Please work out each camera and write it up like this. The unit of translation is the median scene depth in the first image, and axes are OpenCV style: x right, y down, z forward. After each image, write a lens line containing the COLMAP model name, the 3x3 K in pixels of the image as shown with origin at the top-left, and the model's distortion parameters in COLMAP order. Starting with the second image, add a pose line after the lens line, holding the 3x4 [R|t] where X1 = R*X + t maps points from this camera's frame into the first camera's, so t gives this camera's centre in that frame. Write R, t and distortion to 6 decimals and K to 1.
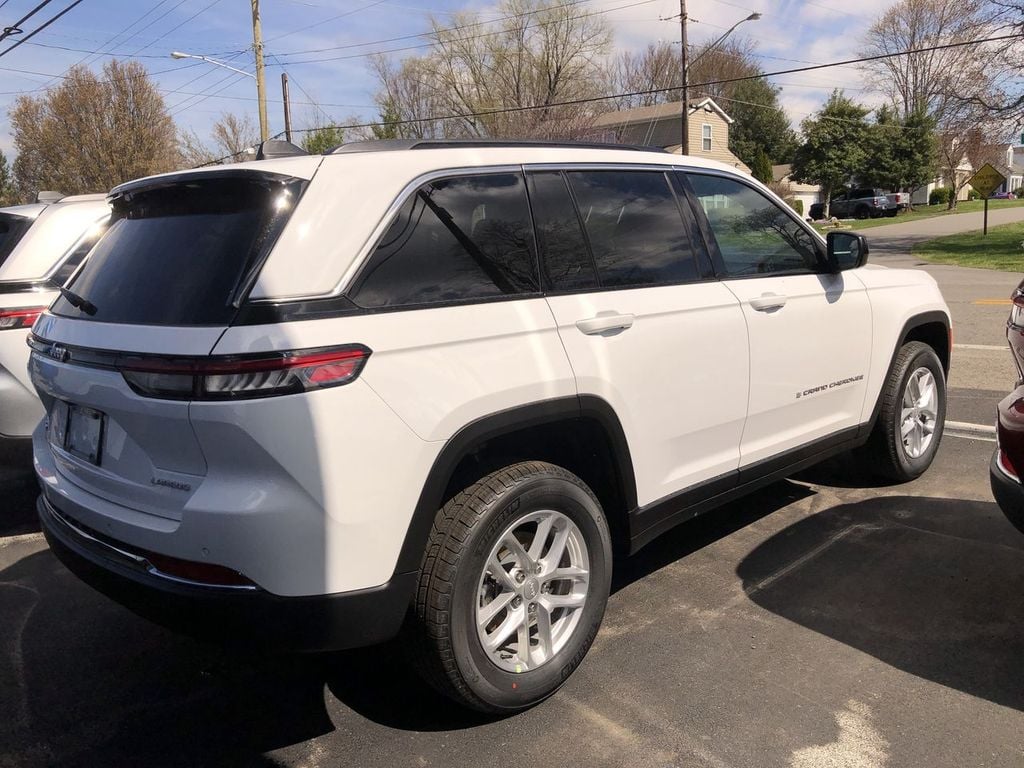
lens RADIAL K [[909.6, 0, 512.0], [0, 909.6, 384.0], [0, 0, 1]] dist [0.005731, 0.004847]
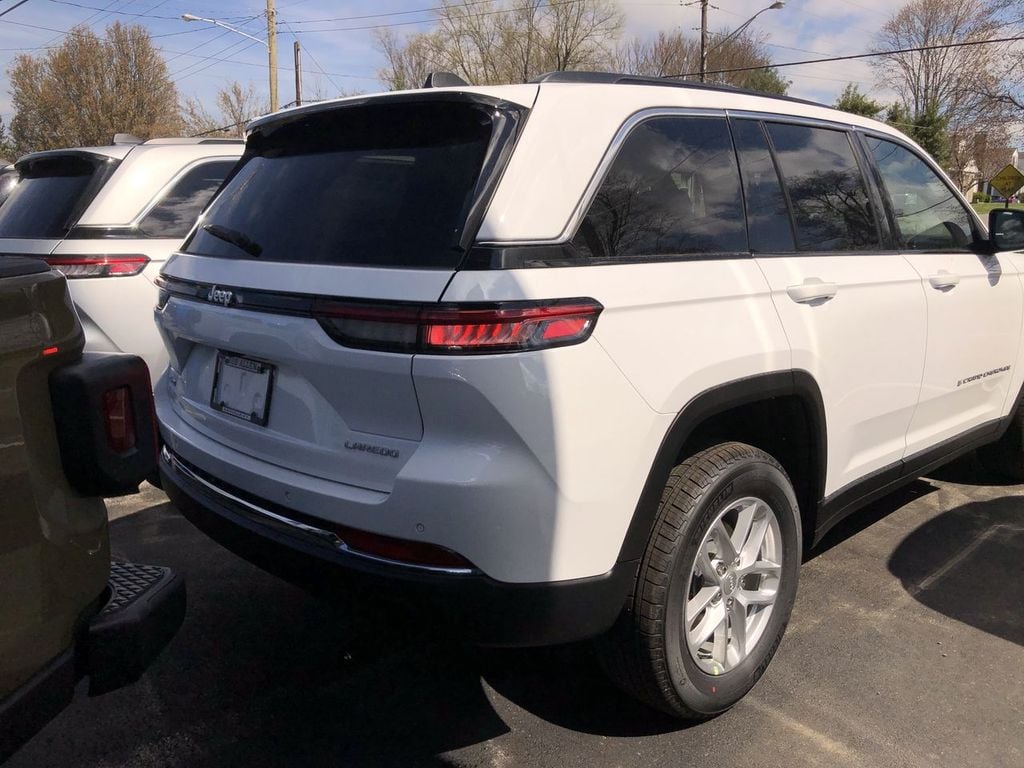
lens RADIAL K [[909.6, 0, 512.0], [0, 909.6, 384.0], [0, 0, 1]] dist [0.005731, 0.004847]
pose [[0.999055, 0.040768, 0.015043, -0.175865], [-0.041013, 0.999025, 0.016347, 0.018999], [-0.014362, -0.016948, 0.999753, 0.087526]]
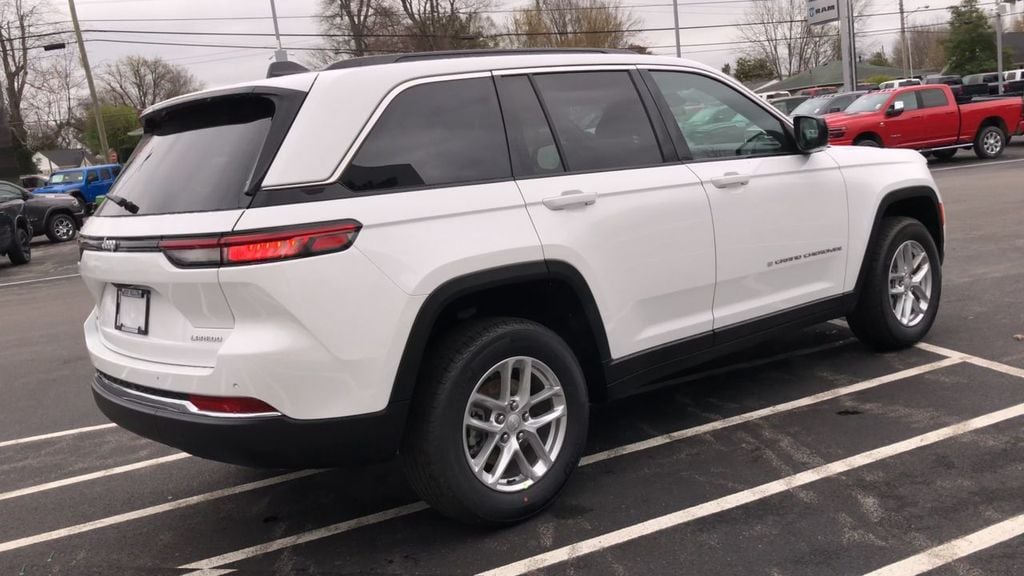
lens RADIAL K [[1046.3, 0, 597.9], [0, 1046.3, 289.1], [0, 0, 1]] dist [0.019374, -0.031689]
pose [[0.998604, -0.052557, 0.005301, 0.109836], [0.052685, 0.998224, -0.027804, 0.075999], [-0.003830, 0.028044, 0.999599, -0.307498]]
